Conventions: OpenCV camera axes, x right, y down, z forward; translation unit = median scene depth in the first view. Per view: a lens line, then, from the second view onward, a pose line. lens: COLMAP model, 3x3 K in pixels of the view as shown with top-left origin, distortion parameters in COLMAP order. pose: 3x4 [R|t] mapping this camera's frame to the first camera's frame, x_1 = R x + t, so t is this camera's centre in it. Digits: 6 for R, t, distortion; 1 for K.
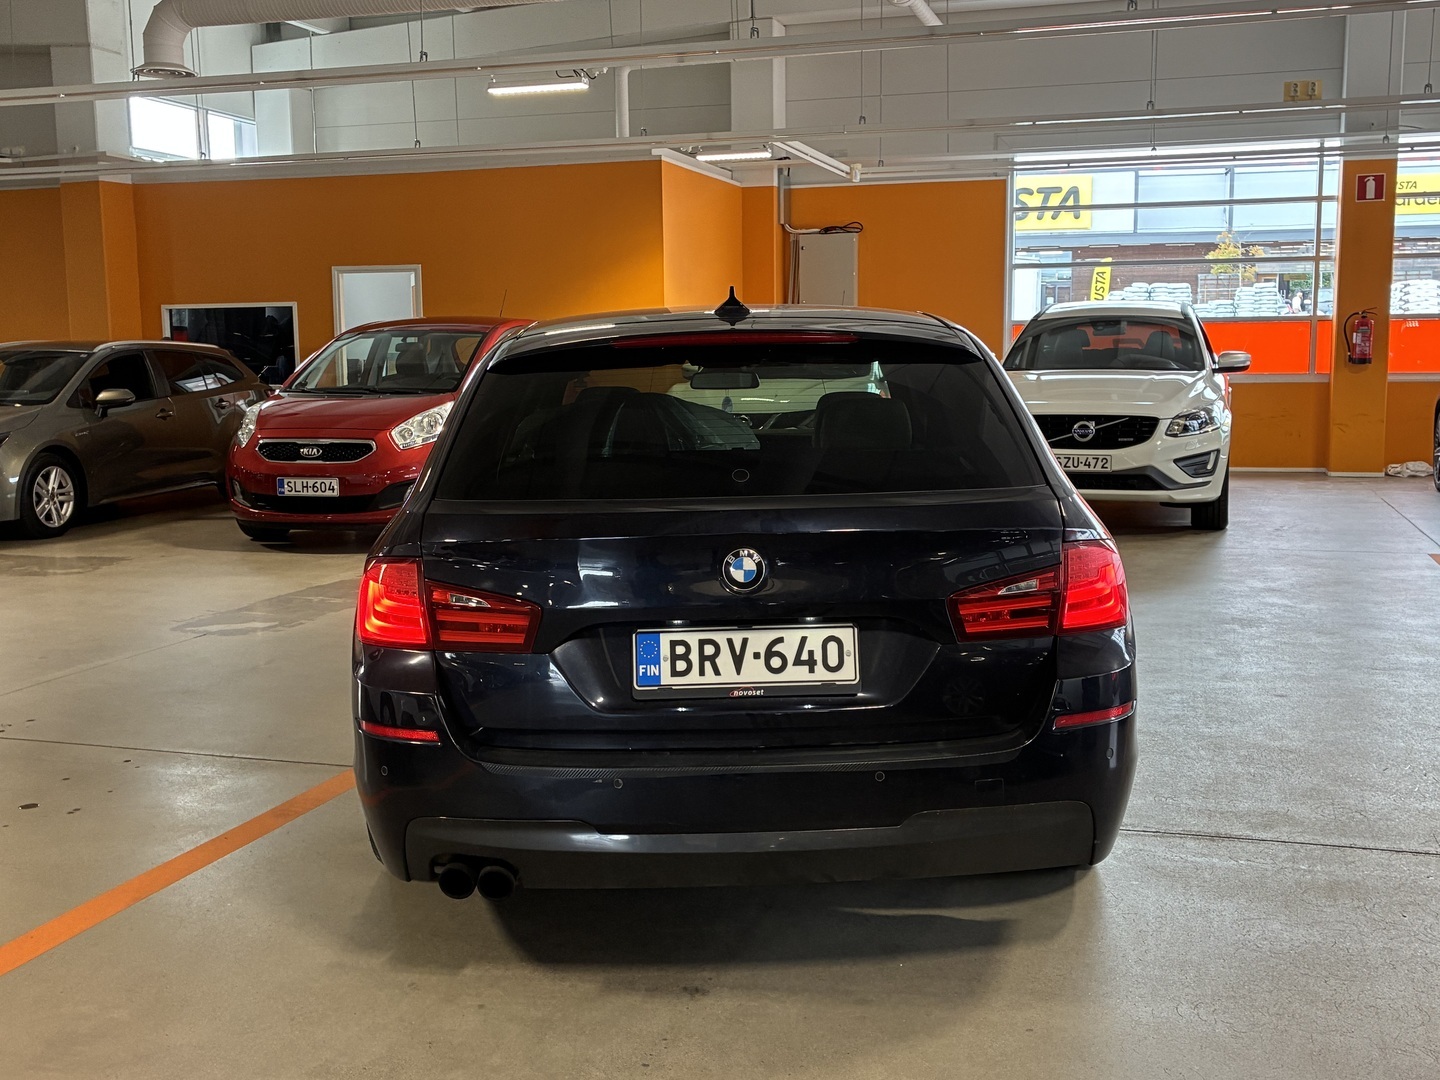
lens RADIAL K [[1512.3, 0, 720.0], [0, 1512.3, 540.0], [0, 0, 1]] dist [0.004833, -0.006549]
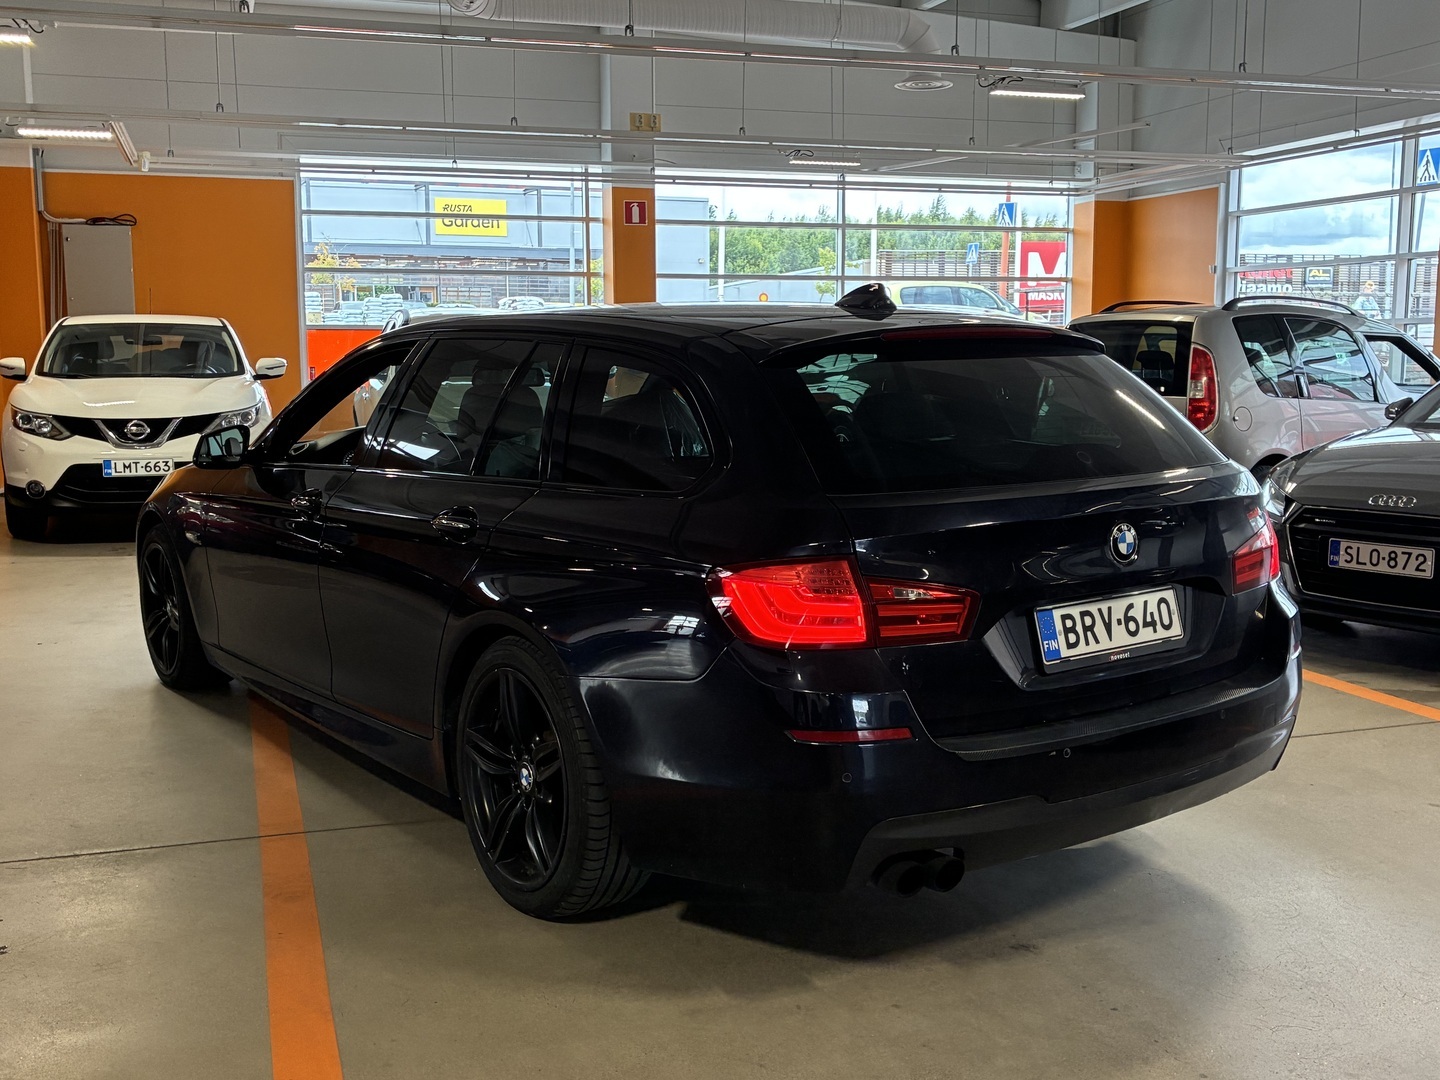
lens RADIAL K [[1512.2, 0, 720.0], [0, 1512.2, 540.0], [0, 0, 1]] dist [0.015255, -0.015929]
pose [[0.818758, -0.062773, 0.570696, -0.789915], [0.066217, 0.997696, 0.014740, -0.017406], [-0.570307, 0.025722, 0.821029, 0.243979]]
